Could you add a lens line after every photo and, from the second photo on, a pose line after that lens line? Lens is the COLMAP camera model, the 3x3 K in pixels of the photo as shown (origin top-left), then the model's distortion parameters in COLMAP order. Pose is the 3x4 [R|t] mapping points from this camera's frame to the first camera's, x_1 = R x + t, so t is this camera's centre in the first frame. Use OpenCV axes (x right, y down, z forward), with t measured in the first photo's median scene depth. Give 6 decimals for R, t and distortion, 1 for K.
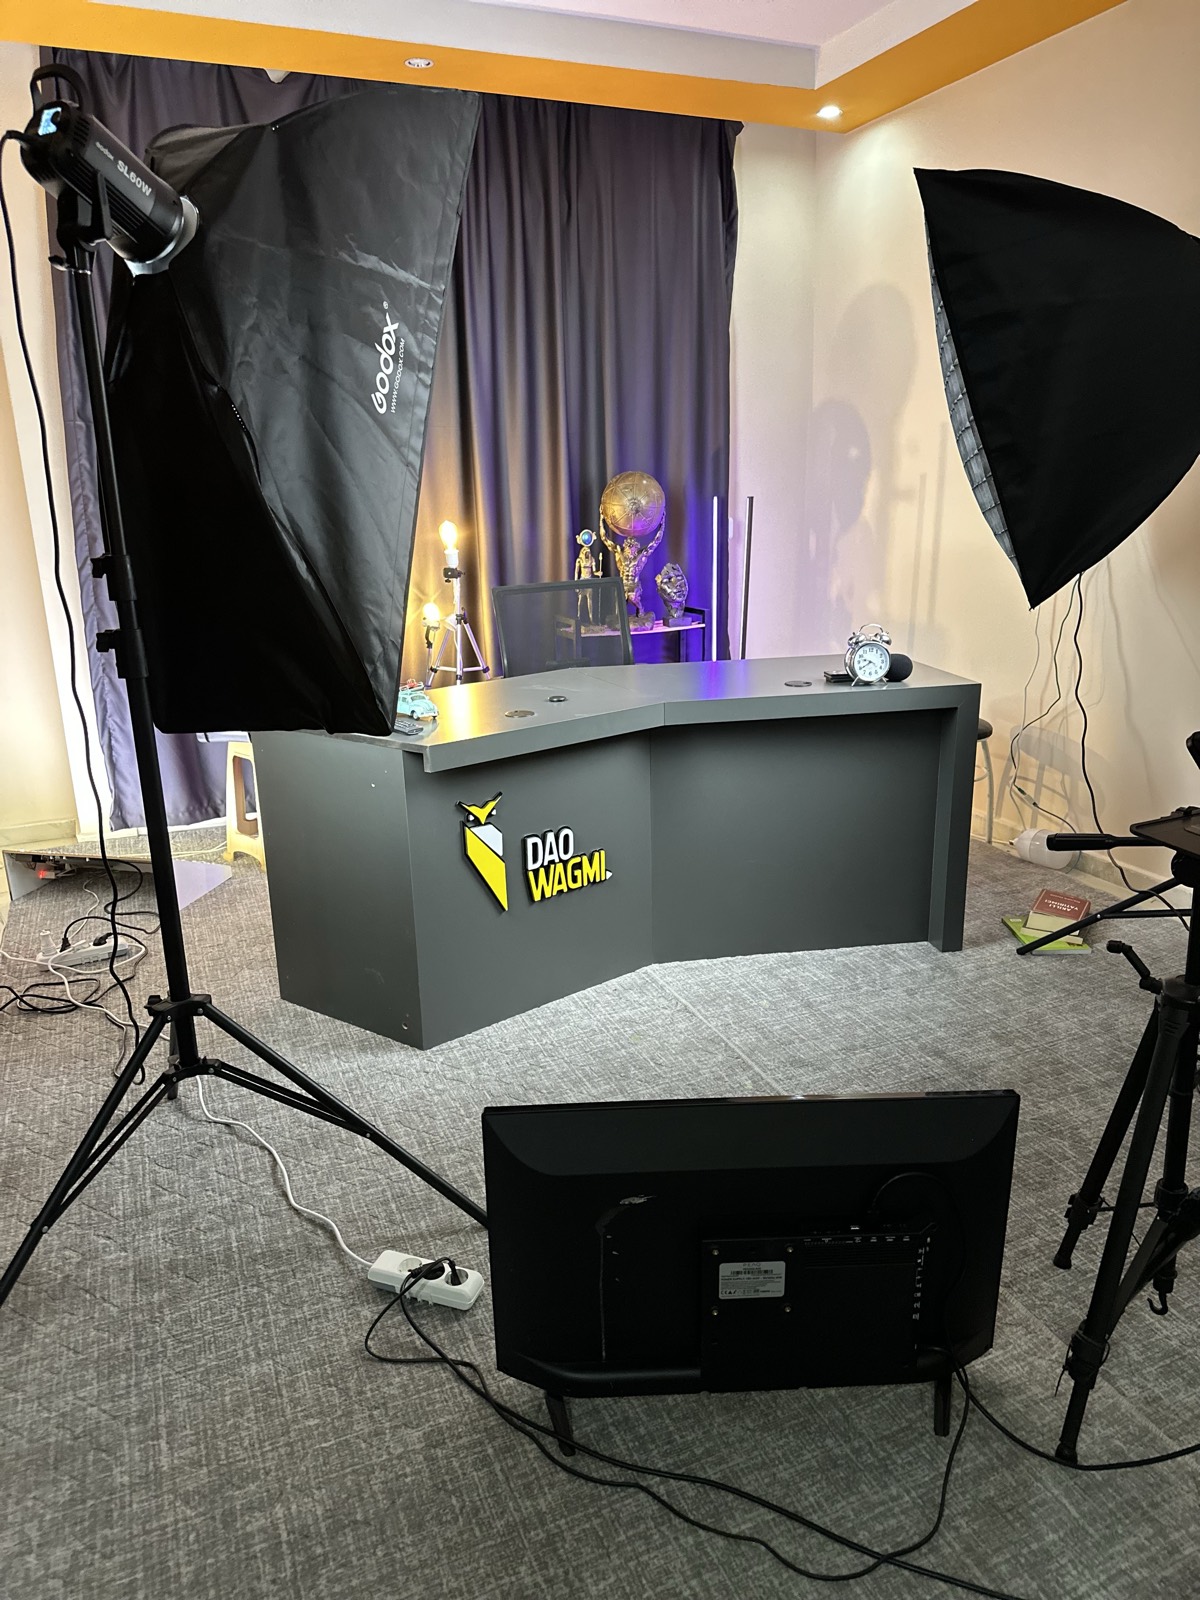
lens RADIAL K [[1371.6, 0, 600.0], [0, 1371.6, 800.0], [0, 0, 1]] dist [-0.008721, -0.013749]
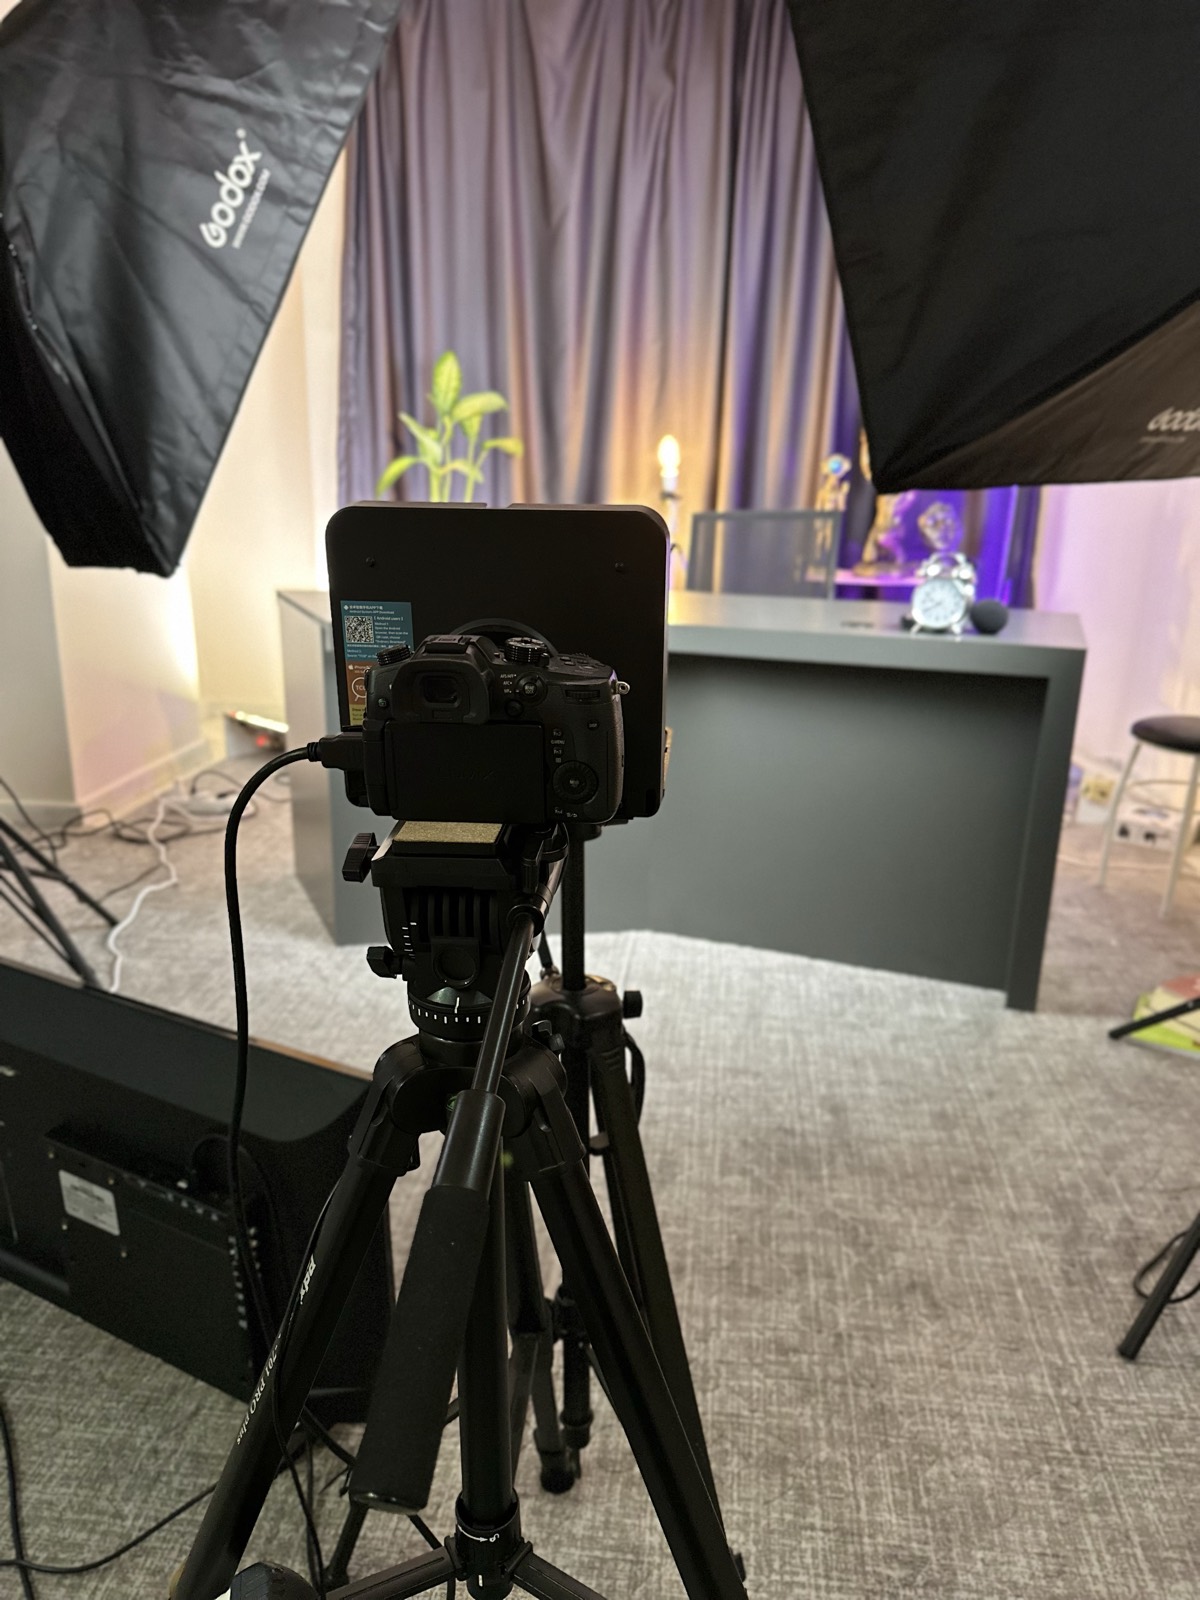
lens RADIAL K [[1371.6, 0, 600.0], [0, 1371.6, 800.0], [0, 0, 1]] dist [-0.008721, -0.013749]
pose [[0.823592, 0.166032, -0.542338, 0.633941], [-0.174180, 0.984028, 0.036742, 0.016924], [0.539776, 0.064204, 0.839357, 0.360762]]
